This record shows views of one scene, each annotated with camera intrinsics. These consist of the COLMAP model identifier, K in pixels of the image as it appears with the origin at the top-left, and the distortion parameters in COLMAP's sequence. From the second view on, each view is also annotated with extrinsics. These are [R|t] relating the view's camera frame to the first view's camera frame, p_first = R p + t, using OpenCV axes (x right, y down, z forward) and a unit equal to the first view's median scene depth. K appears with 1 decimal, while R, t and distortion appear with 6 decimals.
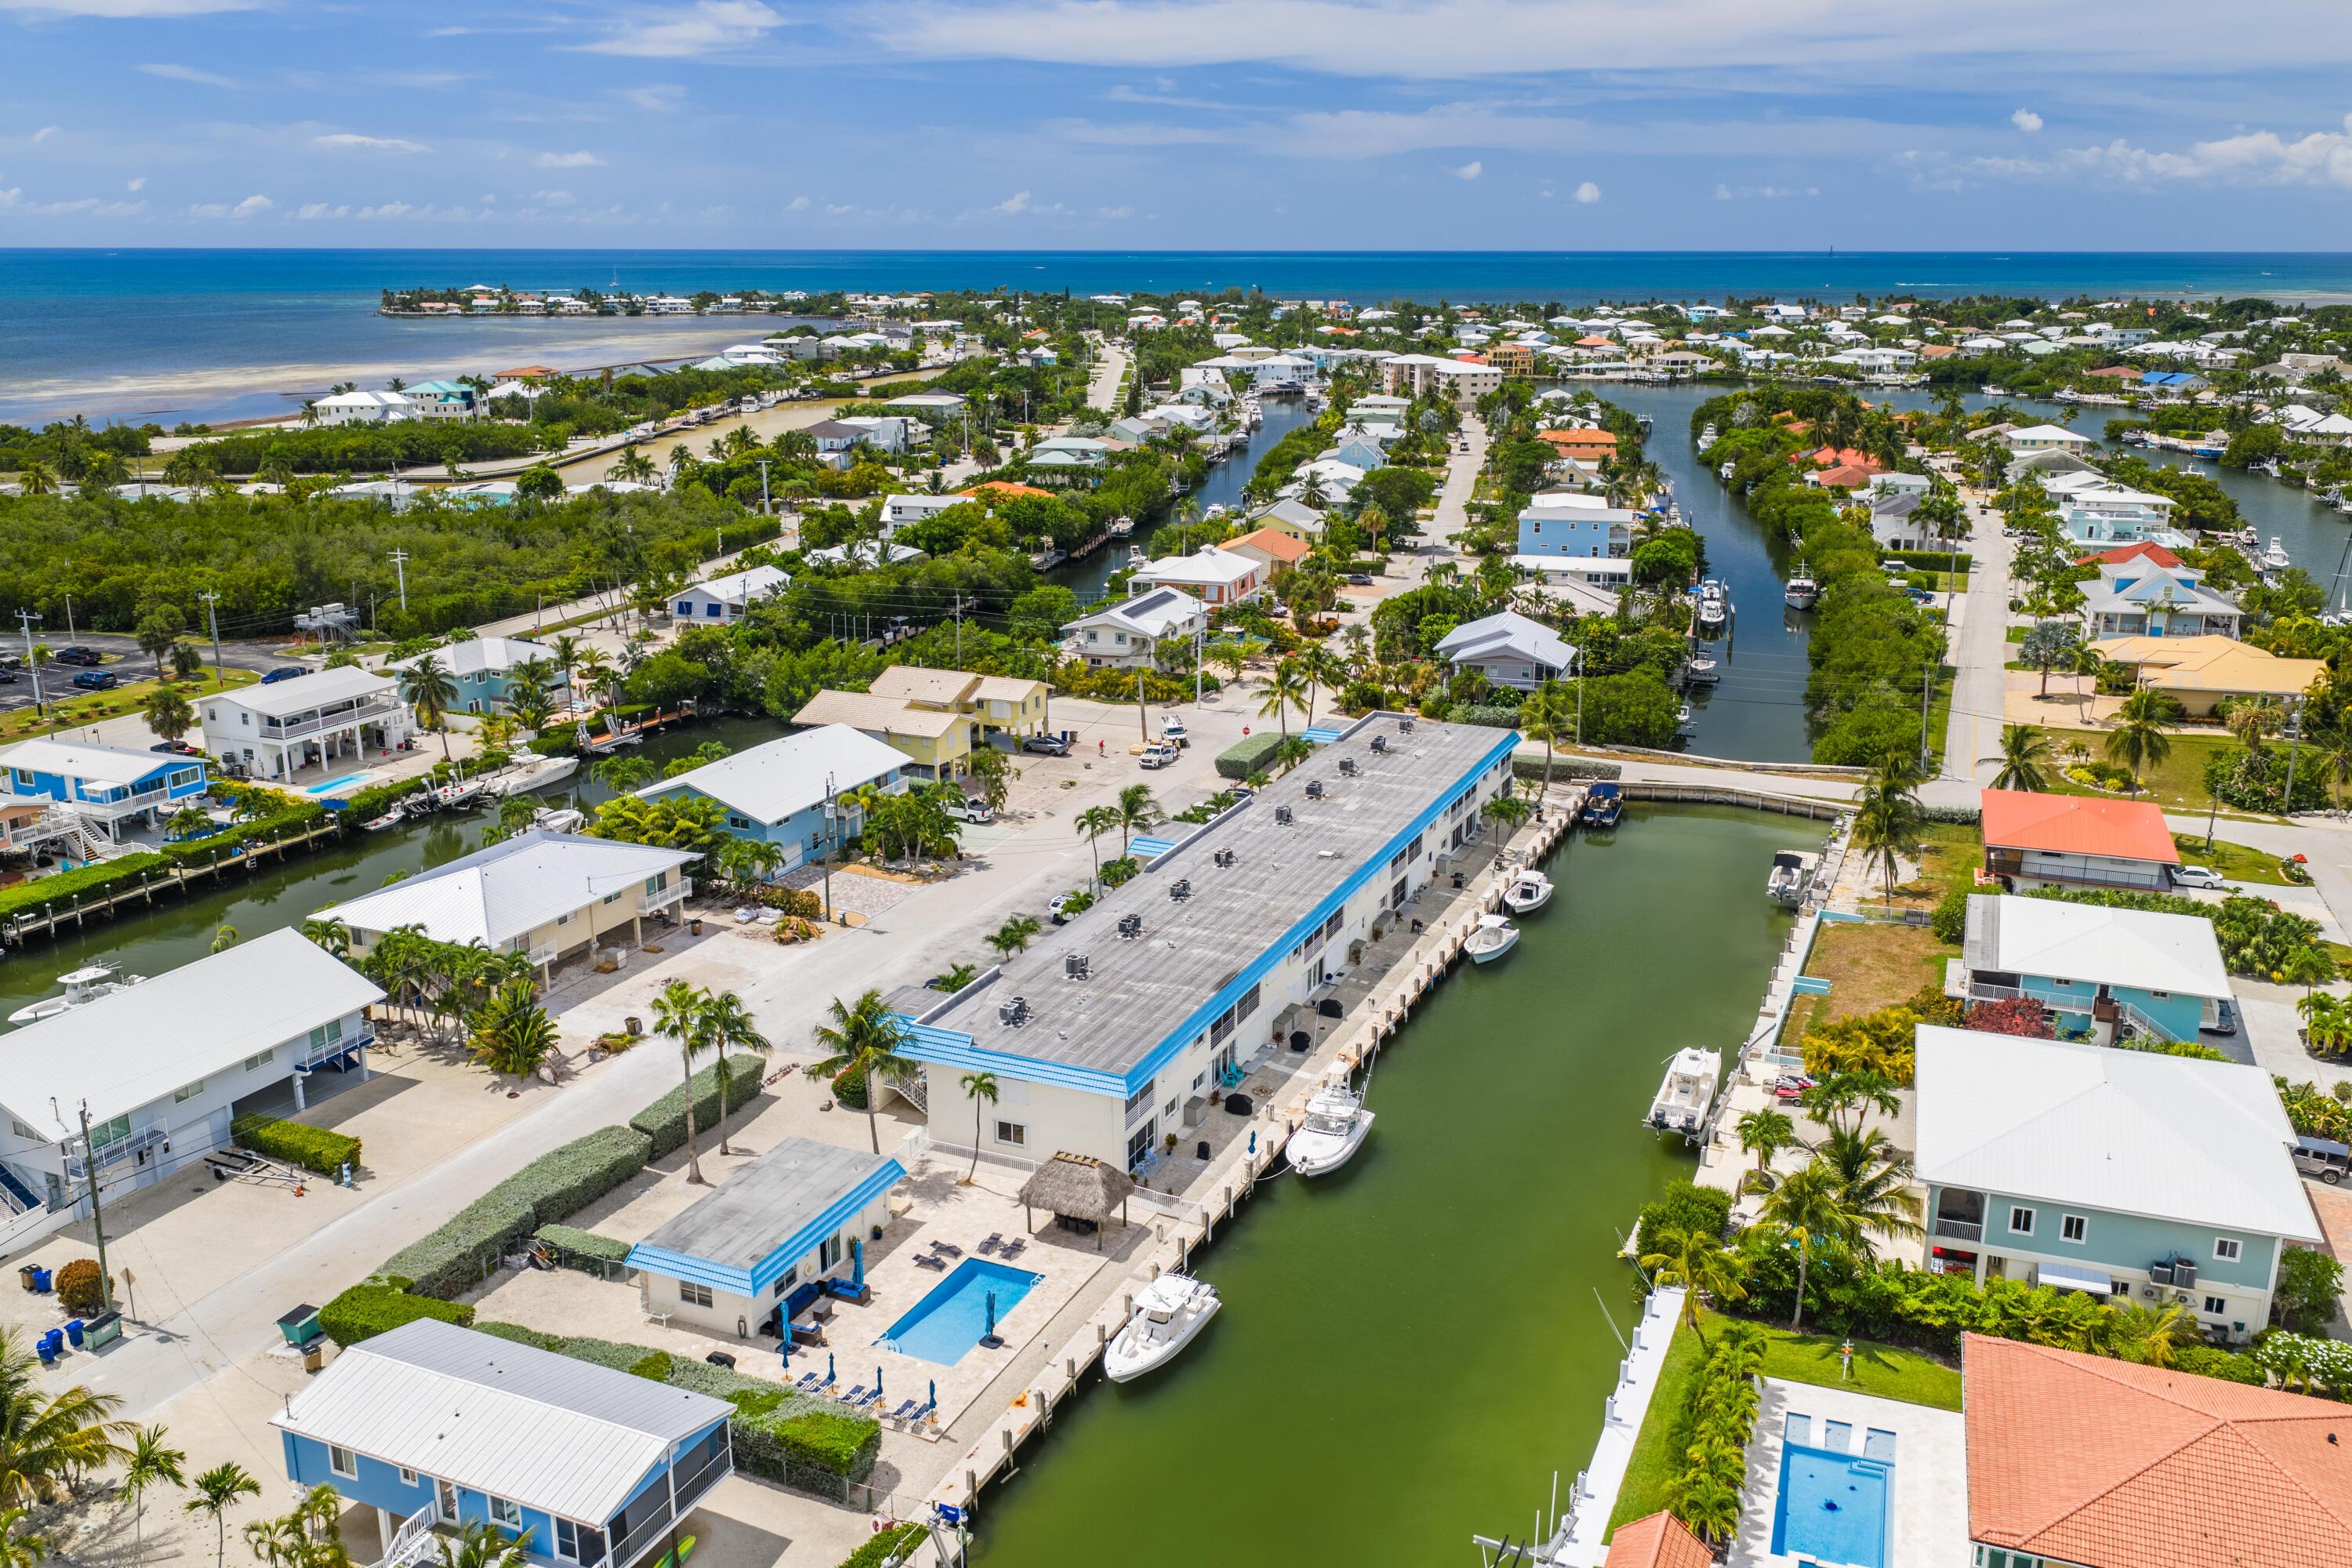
lens RADIAL K [[1933.9, 0, 1176.0], [0, 1933.9, 784.0], [0, 0, 1]] dist [0.035927, -0.057805]
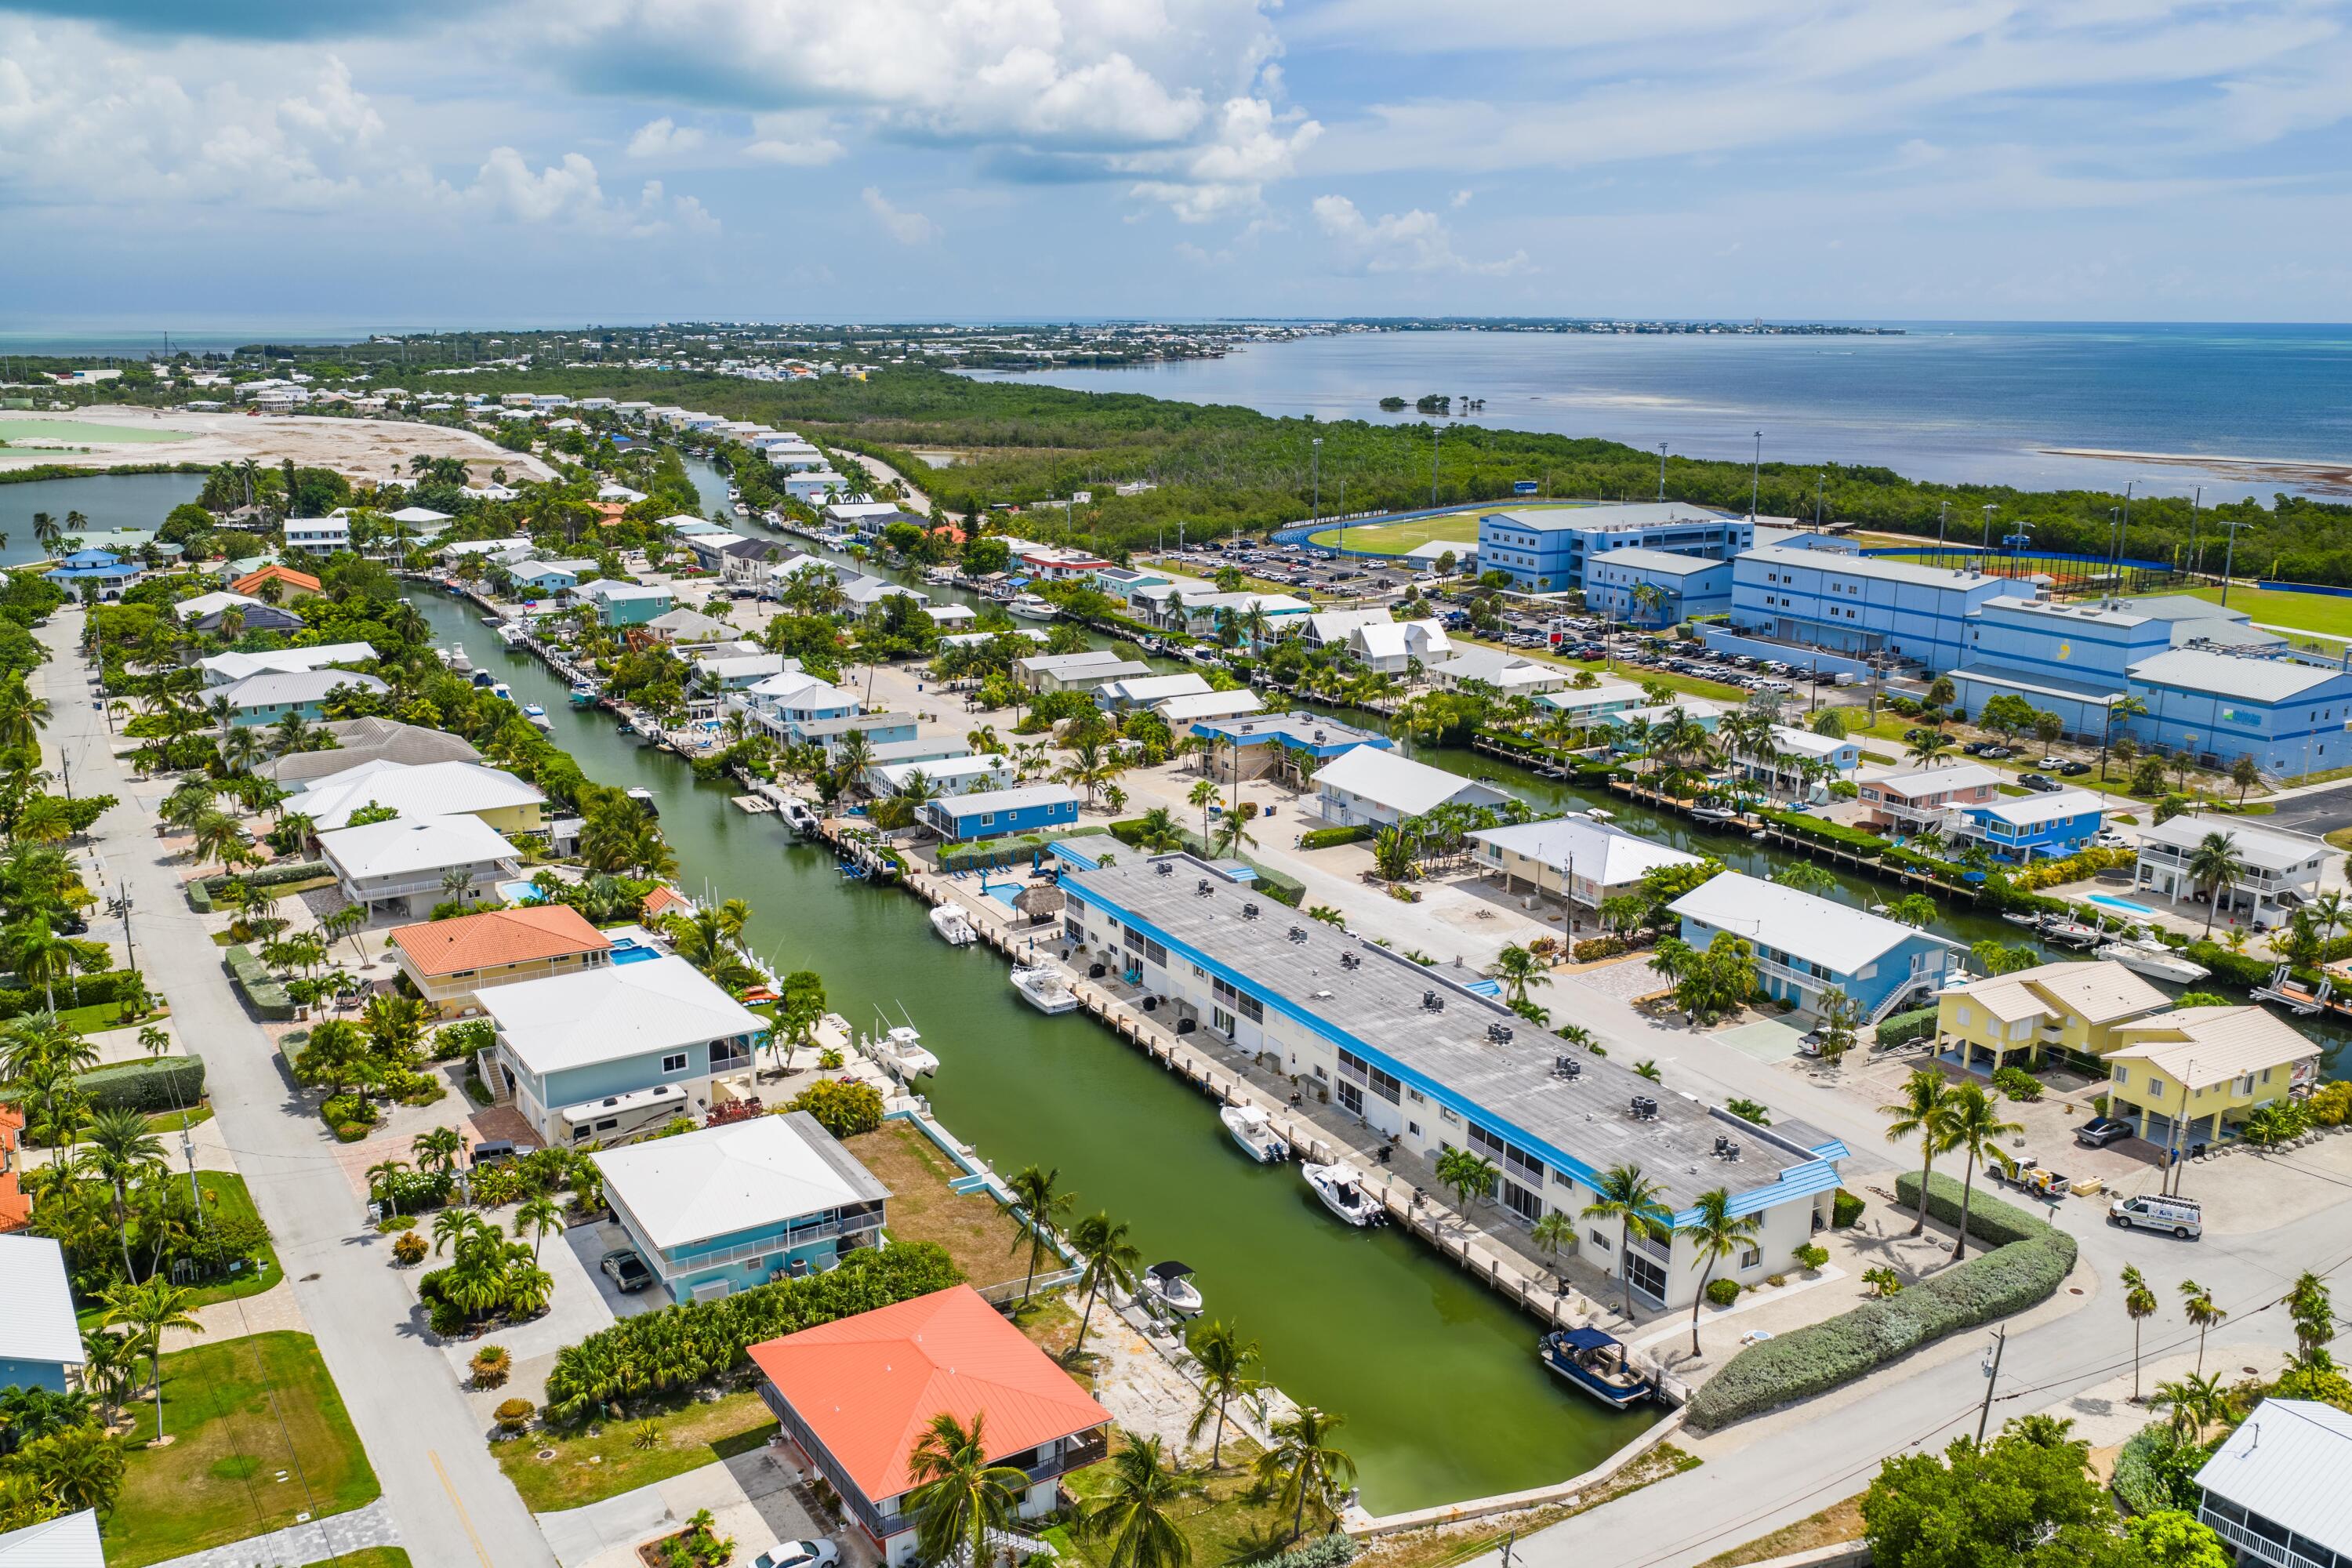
lens RADIAL K [[1933.9, 0, 1176.0], [0, 1933.9, 784.0], [0, 0, 1]] dist [0.035927, -0.057805]
pose [[-0.604178, 0.188891, -0.774138, 0.897949], [-0.211085, 0.898854, 0.384064, -0.450524], [0.768383, 0.395452, -0.503195, 1.336057]]
